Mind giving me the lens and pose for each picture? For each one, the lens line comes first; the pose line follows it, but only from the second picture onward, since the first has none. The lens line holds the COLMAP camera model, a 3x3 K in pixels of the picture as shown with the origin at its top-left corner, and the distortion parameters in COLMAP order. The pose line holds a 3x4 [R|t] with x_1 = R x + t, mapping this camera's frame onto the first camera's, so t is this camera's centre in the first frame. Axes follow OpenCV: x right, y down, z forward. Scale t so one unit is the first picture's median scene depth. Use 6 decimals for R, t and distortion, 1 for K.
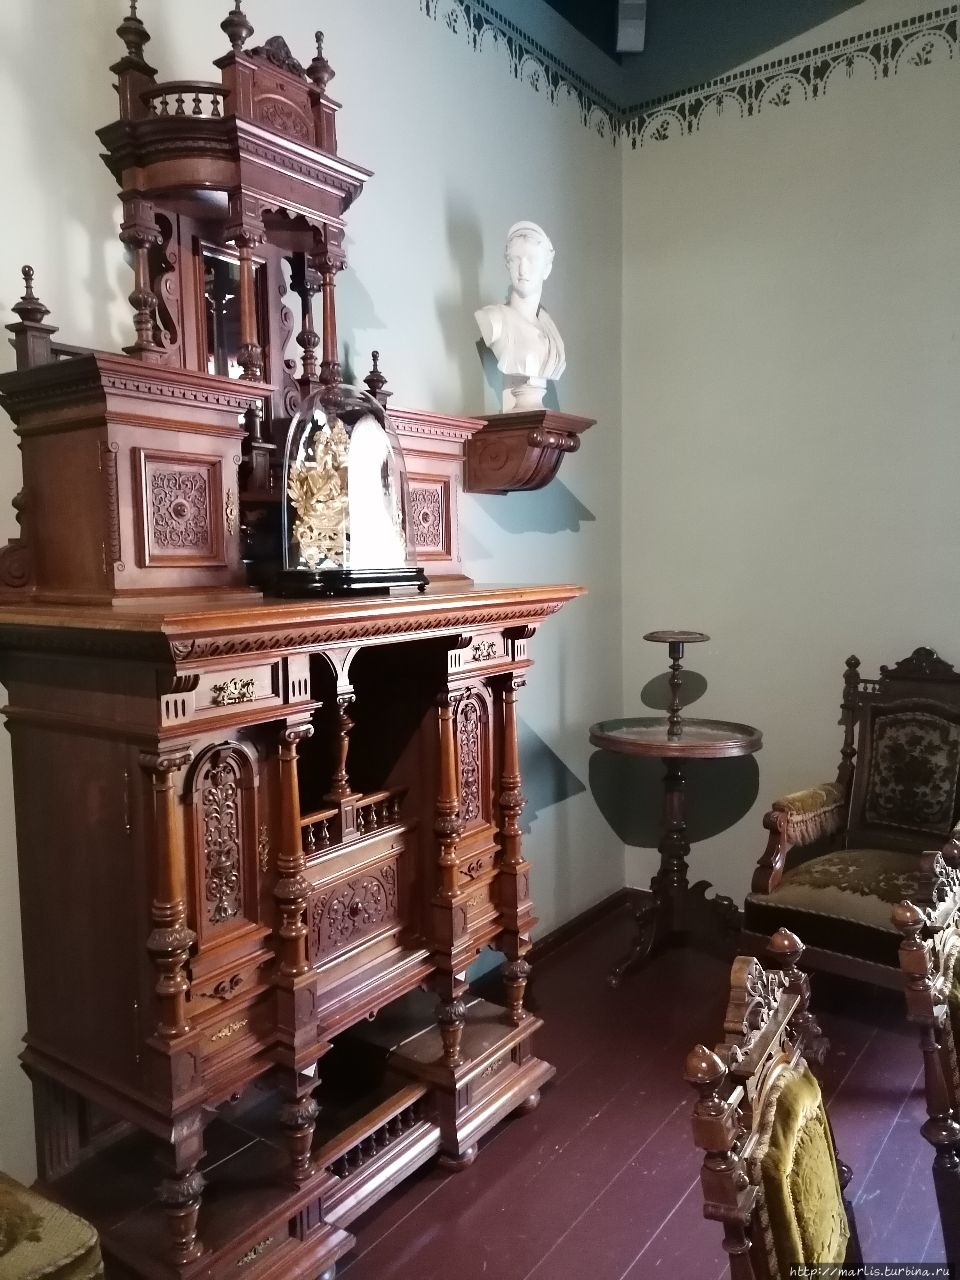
lens RADIAL K [[937.1, 0, 480.0], [0, 937.1, 640.0], [0, 0, 1]] dist [0.081320, -0.112162]
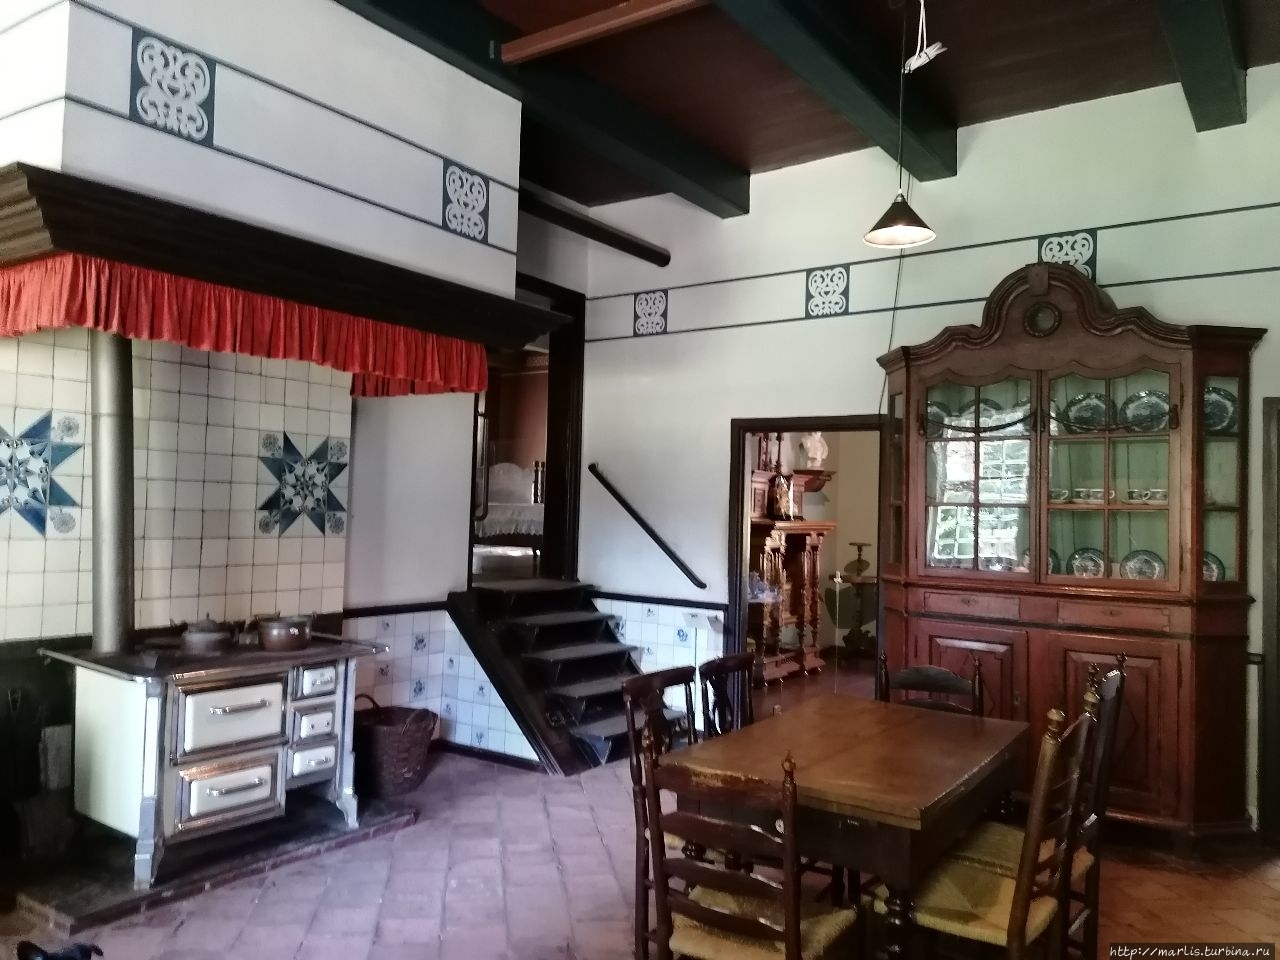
lens RADIAL K [[937.1, 0, 640.0], [0, 937.1, 480.0], [0, 0, 1]] dist [0.081320, -0.112162]
pose [[0.998672, 0.050603, 0.009634, -0.812457], [-0.049029, 0.991132, -0.123504, 0.308510], [-0.015799, 0.122868, 0.992297, -3.035367]]
